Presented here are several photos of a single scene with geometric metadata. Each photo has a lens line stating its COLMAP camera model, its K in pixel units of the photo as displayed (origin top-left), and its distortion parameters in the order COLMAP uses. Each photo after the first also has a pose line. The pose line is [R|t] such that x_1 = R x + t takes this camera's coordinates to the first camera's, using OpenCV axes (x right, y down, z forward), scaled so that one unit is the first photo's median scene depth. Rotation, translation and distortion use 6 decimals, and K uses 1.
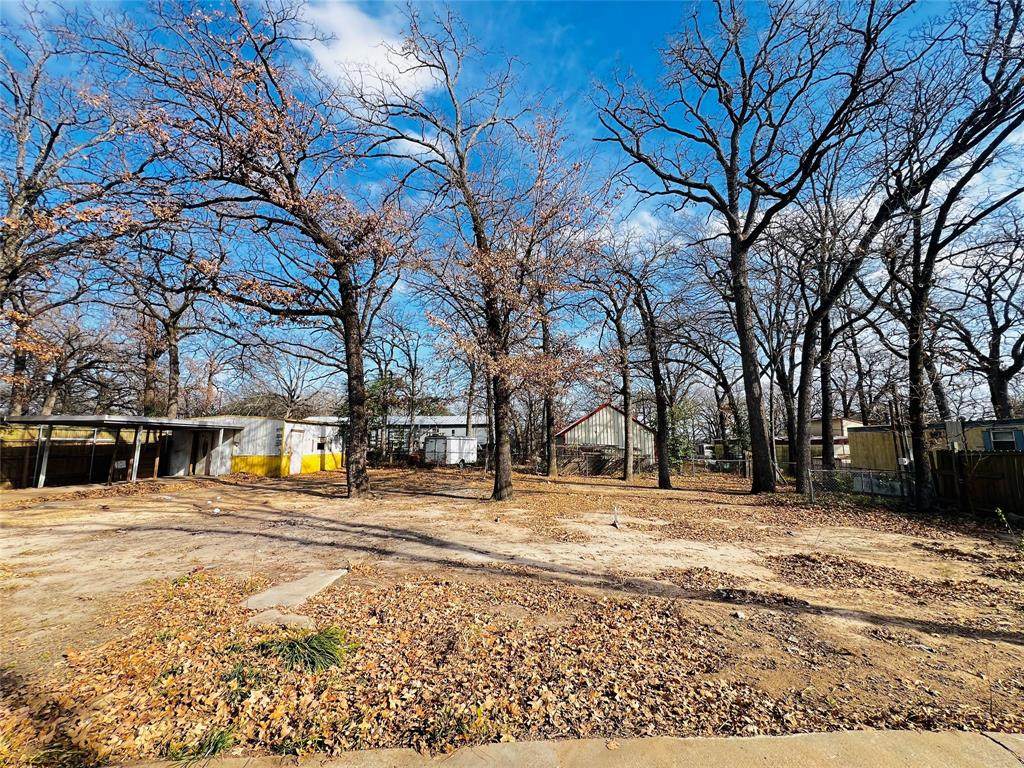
lens RADIAL K [[412.0, 0, 510.9], [0, 412.0, 381.3], [0, 0, 1]] dist [0.000263, 0.000098]
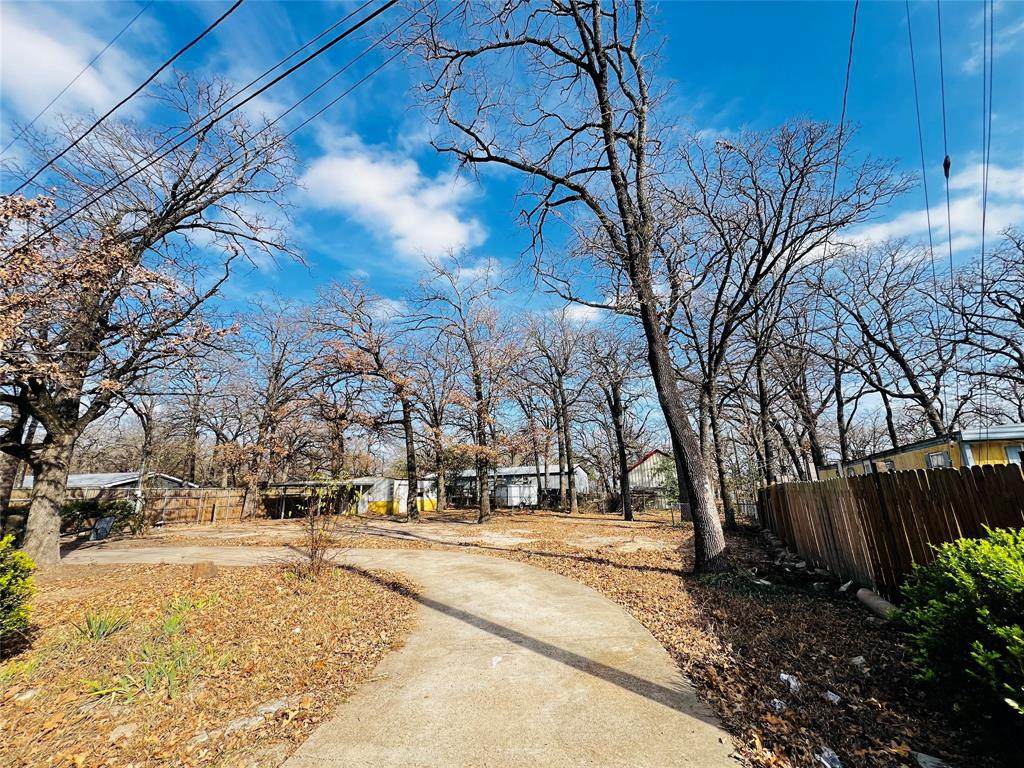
lens RADIAL K [[412.0, 0, 511.2], [0, 412.0, 384.2], [0, 0, 1]] dist [0.000263, 0.000098]
pose [[0.938148, -0.111032, -0.327947, 0.465893], [0.078626, 0.990760, -0.110515, -0.060397], [0.337188, 0.077894, 0.938210, -0.408401]]
